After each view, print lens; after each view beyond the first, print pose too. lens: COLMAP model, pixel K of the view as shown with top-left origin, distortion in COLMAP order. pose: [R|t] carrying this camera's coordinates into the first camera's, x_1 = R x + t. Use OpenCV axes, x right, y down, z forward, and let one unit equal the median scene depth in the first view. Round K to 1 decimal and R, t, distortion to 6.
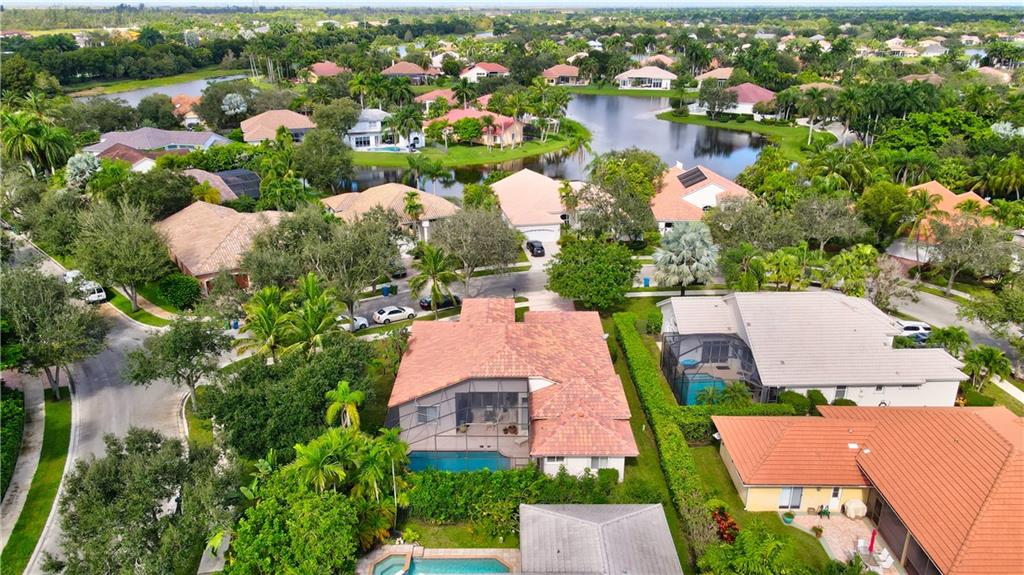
lens RADIAL K [[761.8, 0, 512.0], [0, 761.8, 287.5], [0, 0, 1]] dist [-0.007856, 0.045129]
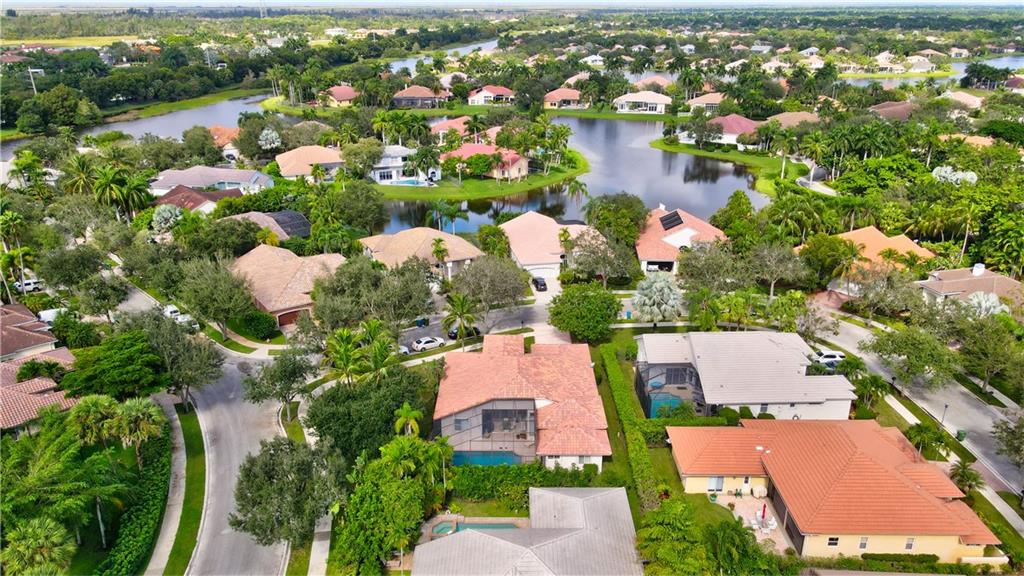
lens RADIAL K [[761.8, 0, 512.0], [0, 761.8, 288.0], [0, 0, 1]] dist [-0.007856, 0.045129]
pose [[0.999991, 0.000874, -0.004186, -0.009229], [-0.000862, 0.999996, 0.002816, -0.057167], [0.004188, -0.002812, 0.999987, -0.255361]]
